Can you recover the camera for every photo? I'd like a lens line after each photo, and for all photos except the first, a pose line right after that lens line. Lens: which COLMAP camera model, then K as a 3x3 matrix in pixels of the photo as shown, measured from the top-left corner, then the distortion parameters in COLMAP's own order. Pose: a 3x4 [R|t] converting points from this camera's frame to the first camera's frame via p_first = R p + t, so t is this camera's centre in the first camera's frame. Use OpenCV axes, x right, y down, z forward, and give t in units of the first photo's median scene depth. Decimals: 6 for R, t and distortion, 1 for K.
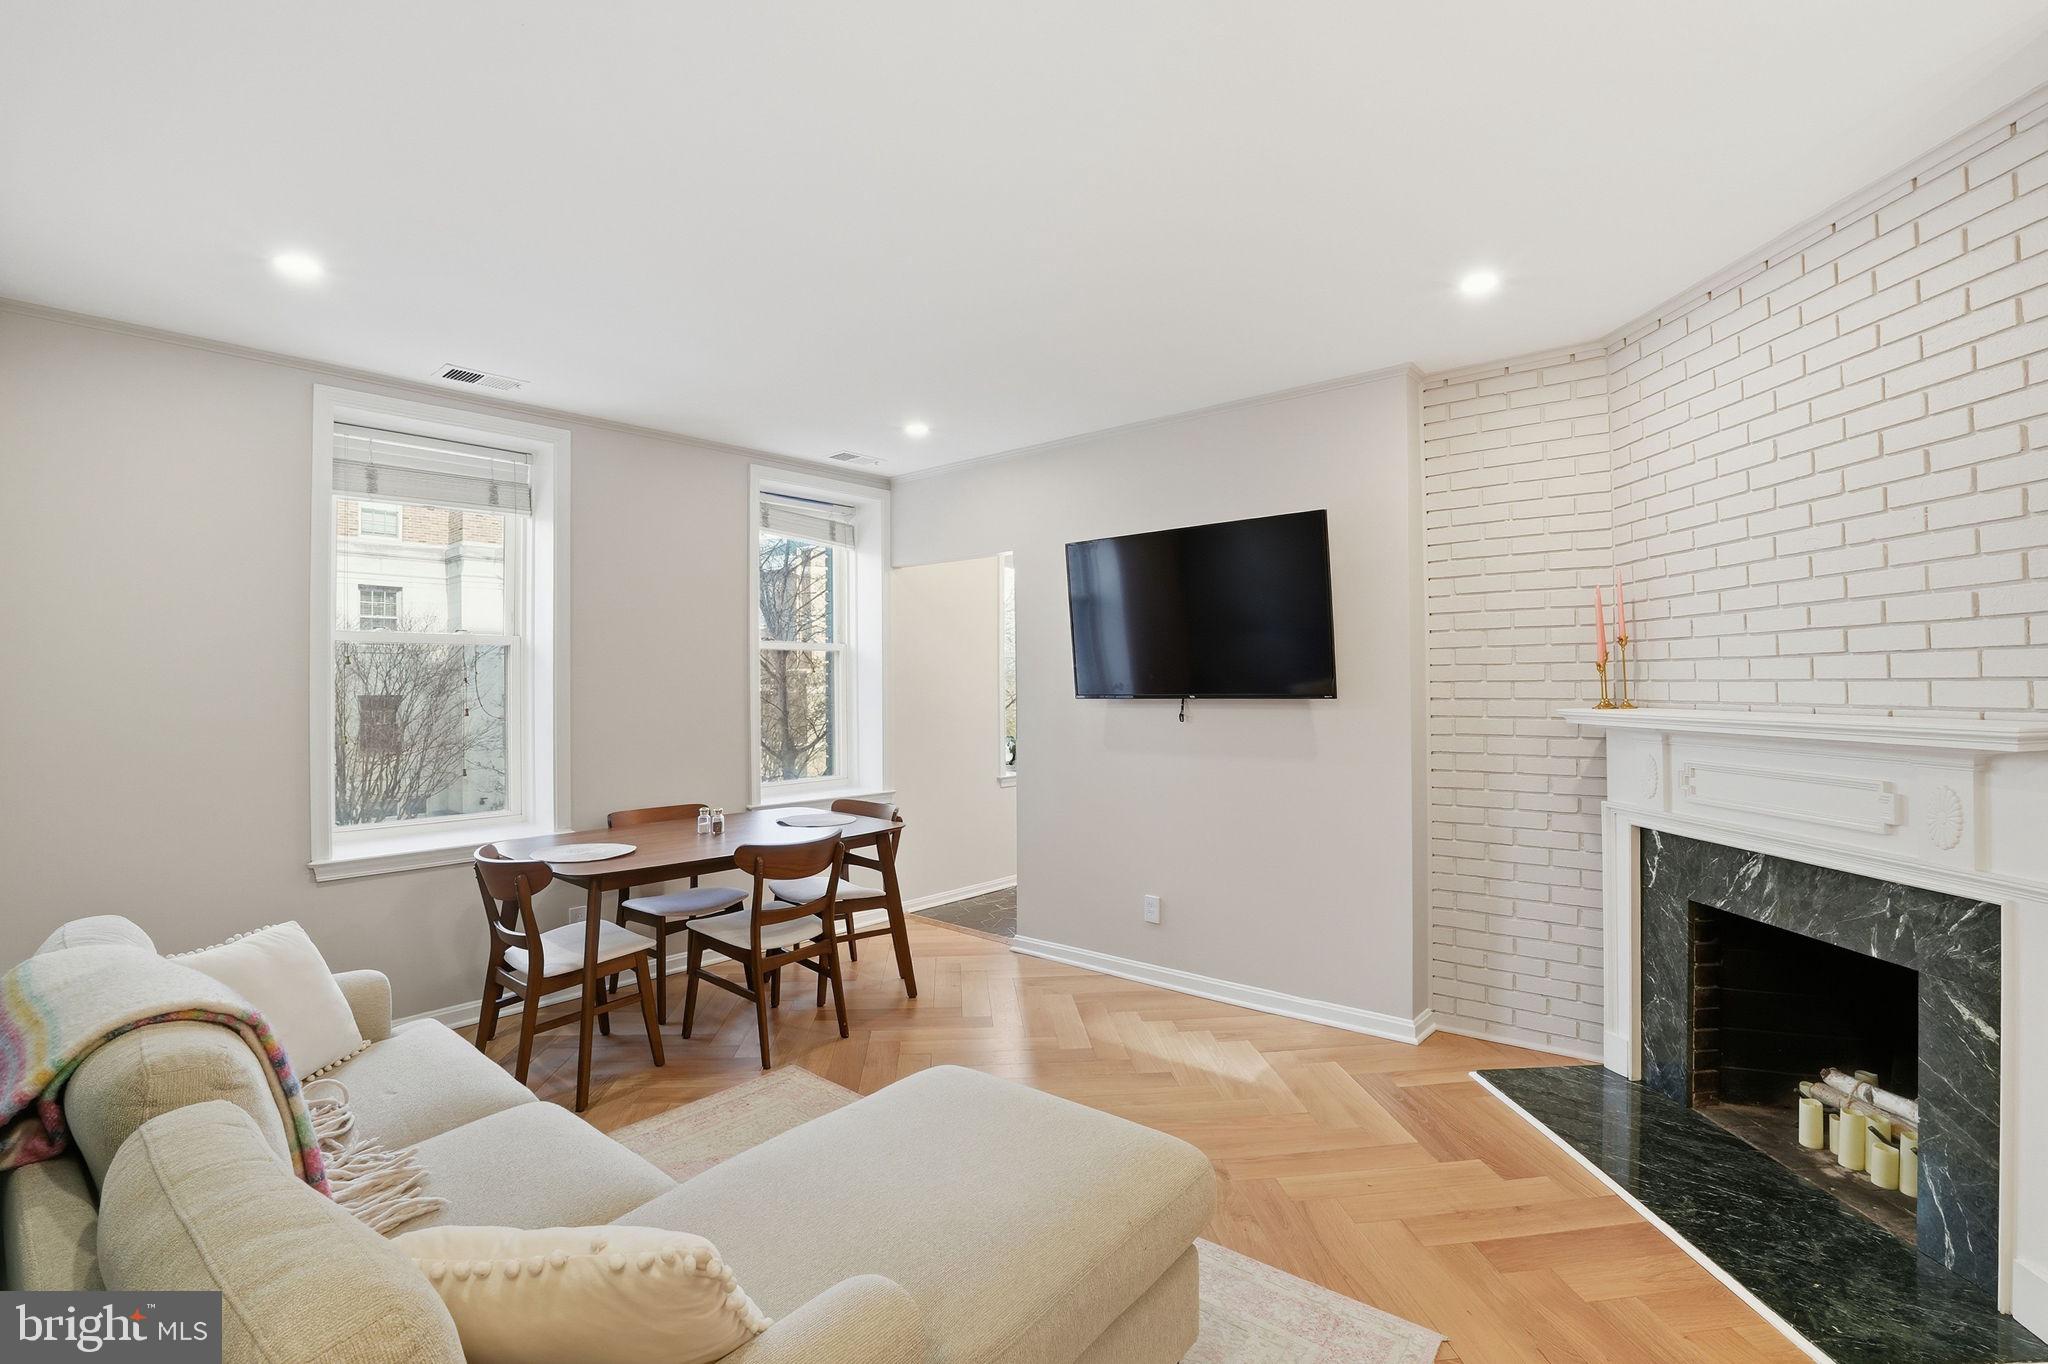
lens RADIAL K [[895.4, 0, 1005.1], [0, 895.4, 671.0], [0, 0, 1]] dist [-0.049271, 0.005557]
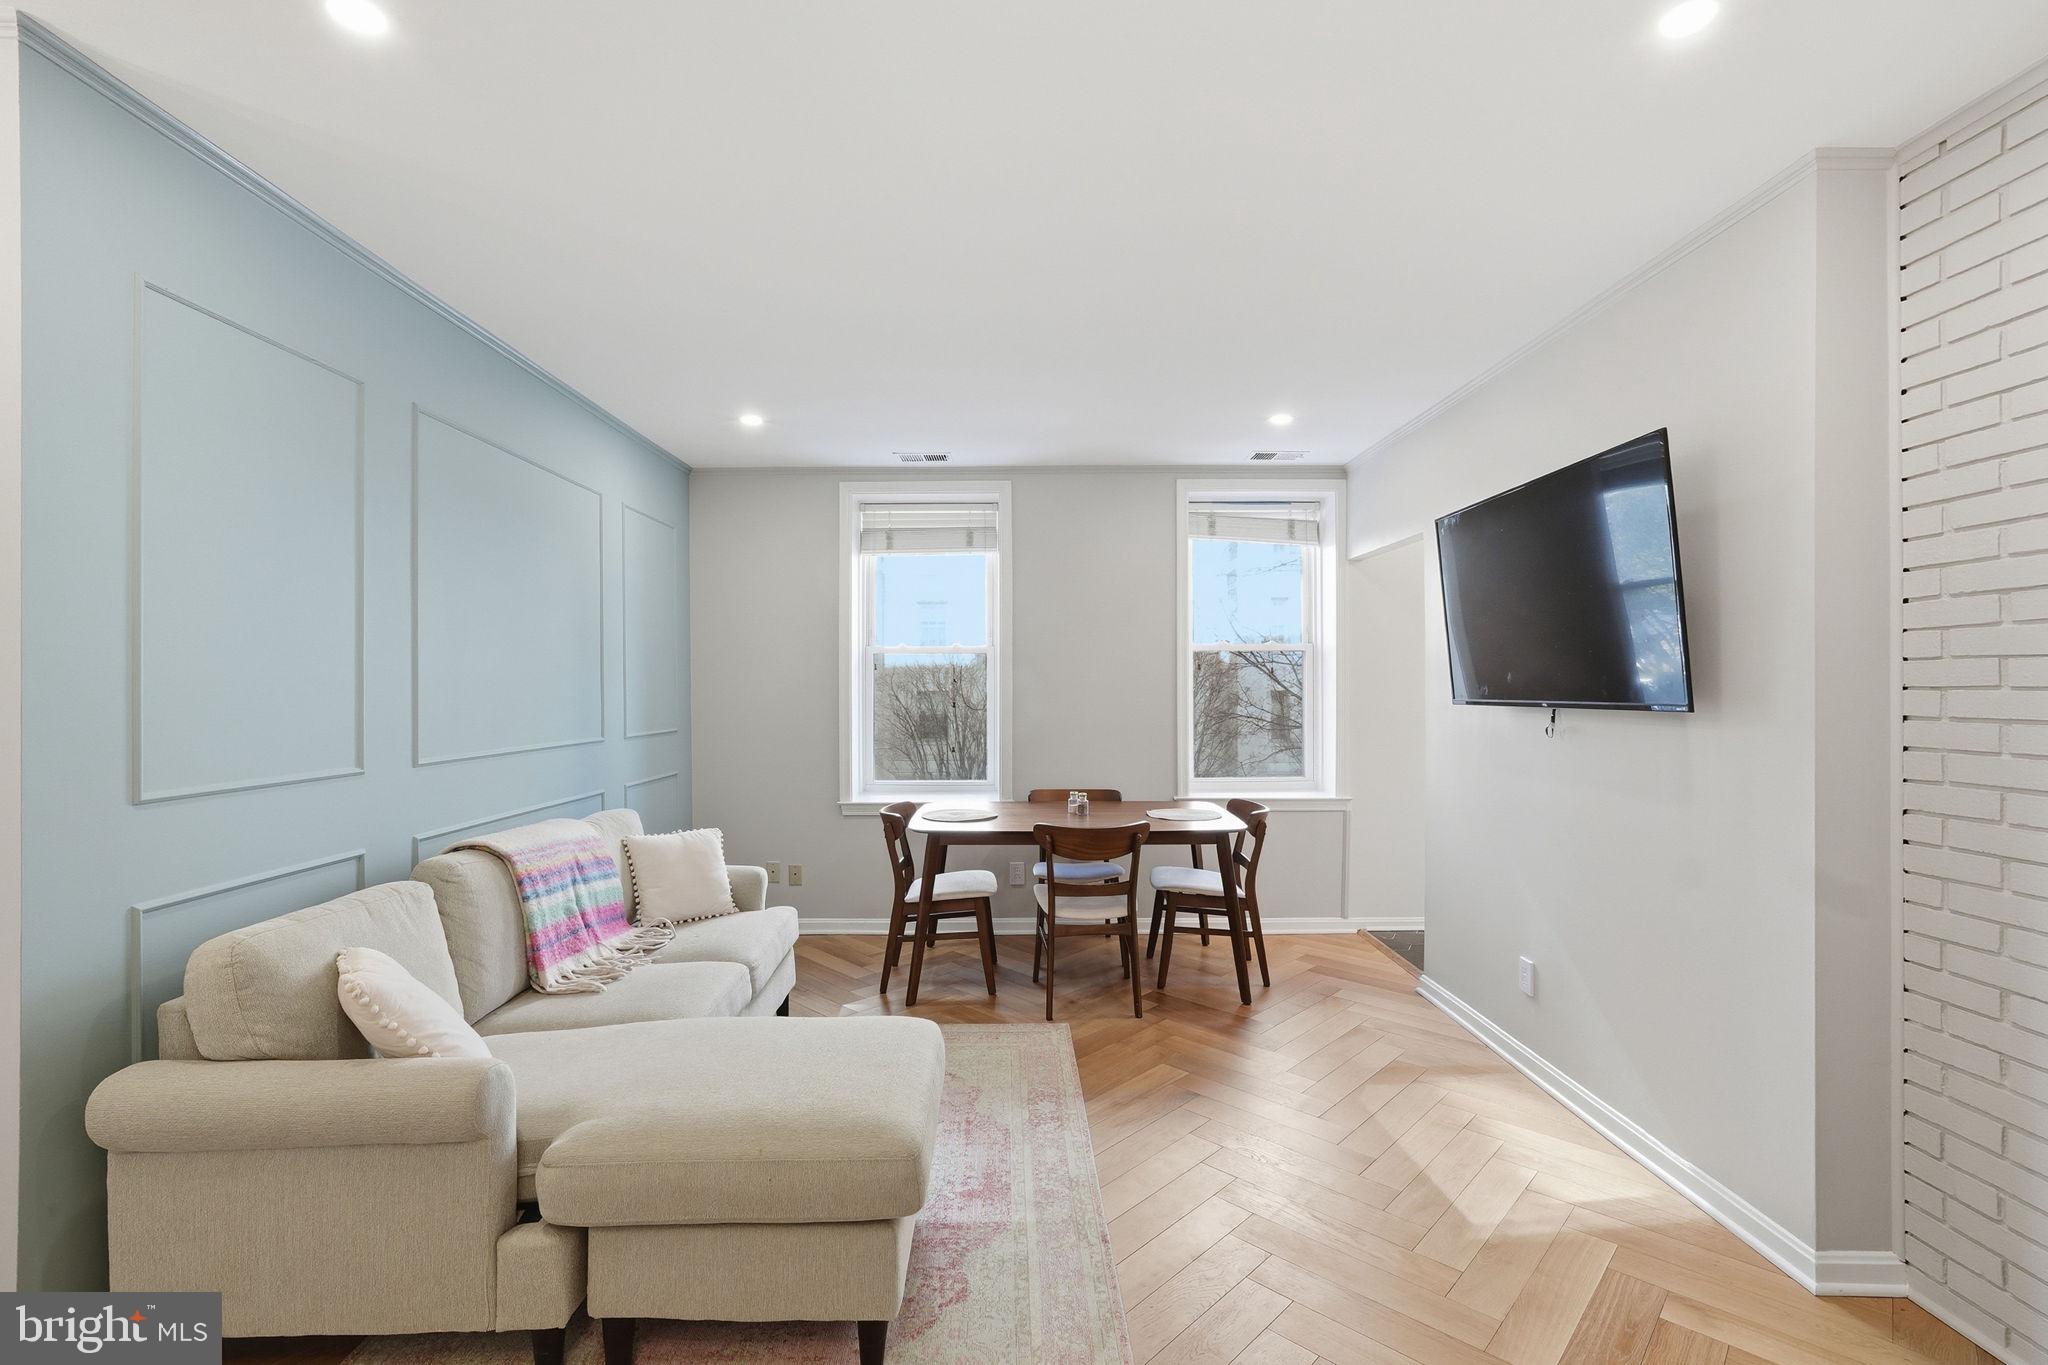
lens RADIAL K [[881.8, 0, 1048.8], [0, 881.8, 688.7], [0, 0, 1]] dist [-0.014044, 0.000992]
pose [[0.680207, 0.009221, -0.732962, 0.632929], [0.006822, 0.999798, 0.018909, -0.002517], [0.732988, -0.017862, 0.680007, 0.257718]]
